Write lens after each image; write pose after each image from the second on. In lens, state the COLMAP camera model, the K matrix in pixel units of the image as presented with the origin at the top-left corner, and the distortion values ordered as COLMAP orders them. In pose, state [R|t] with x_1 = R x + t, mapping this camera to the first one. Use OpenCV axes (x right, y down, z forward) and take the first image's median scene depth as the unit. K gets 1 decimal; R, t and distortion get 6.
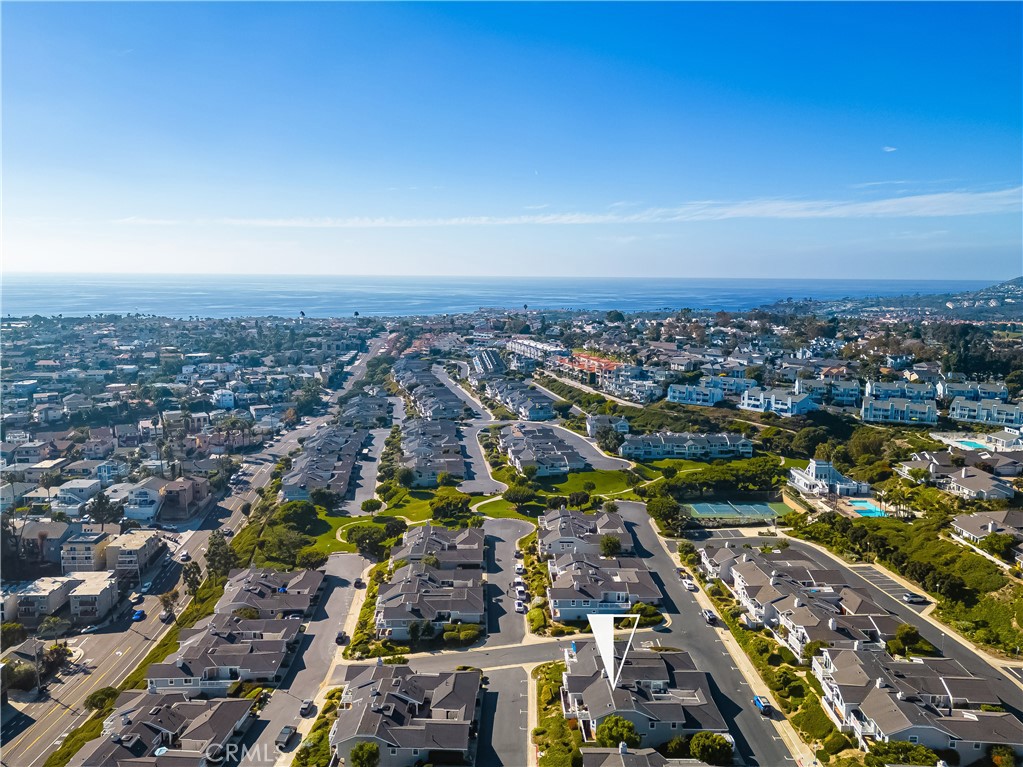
lens RADIAL K [[806.6, 0, 492.7], [0, 806.6, 385.5], [0, 0, 1]] dist [0.032750, -0.000489]
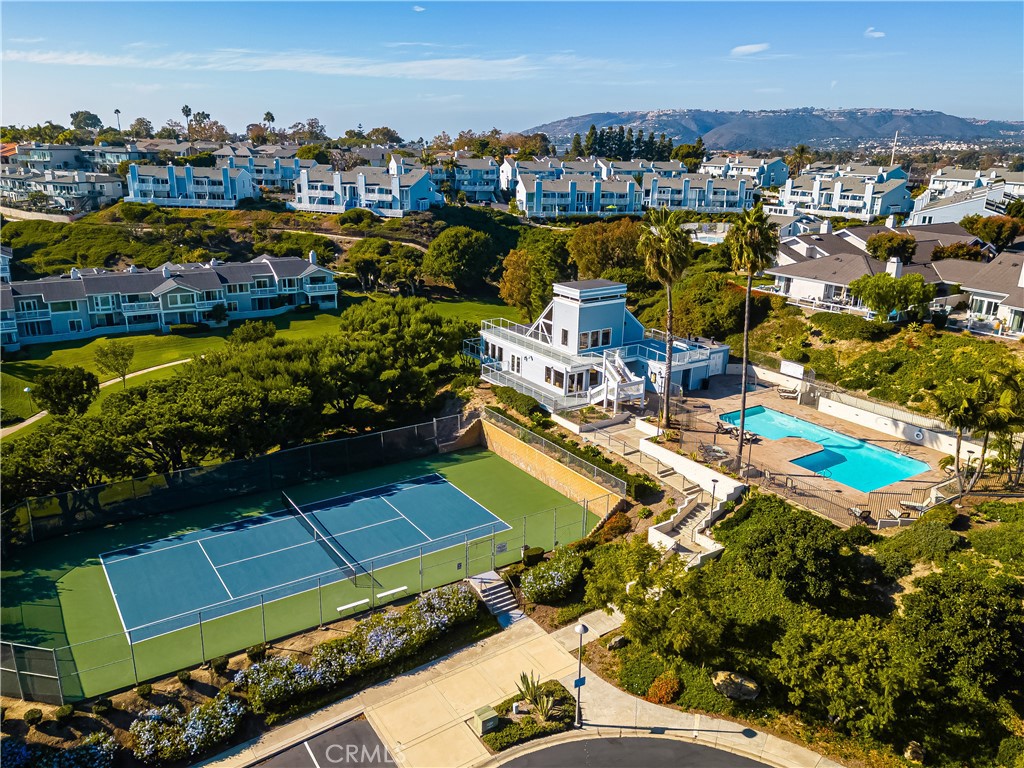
lens RADIAL K [[807.4, 0, 493.1], [0, 807.4, 386.0], [0, 0, 1]] dist [0.032750, -0.000489]
pose [[0.856641, -0.150928, 0.493342, 0.166268], [0.067810, 0.980895, 0.182339, 0.053142], [-0.511437, -0.122746, 0.850509, 0.559729]]
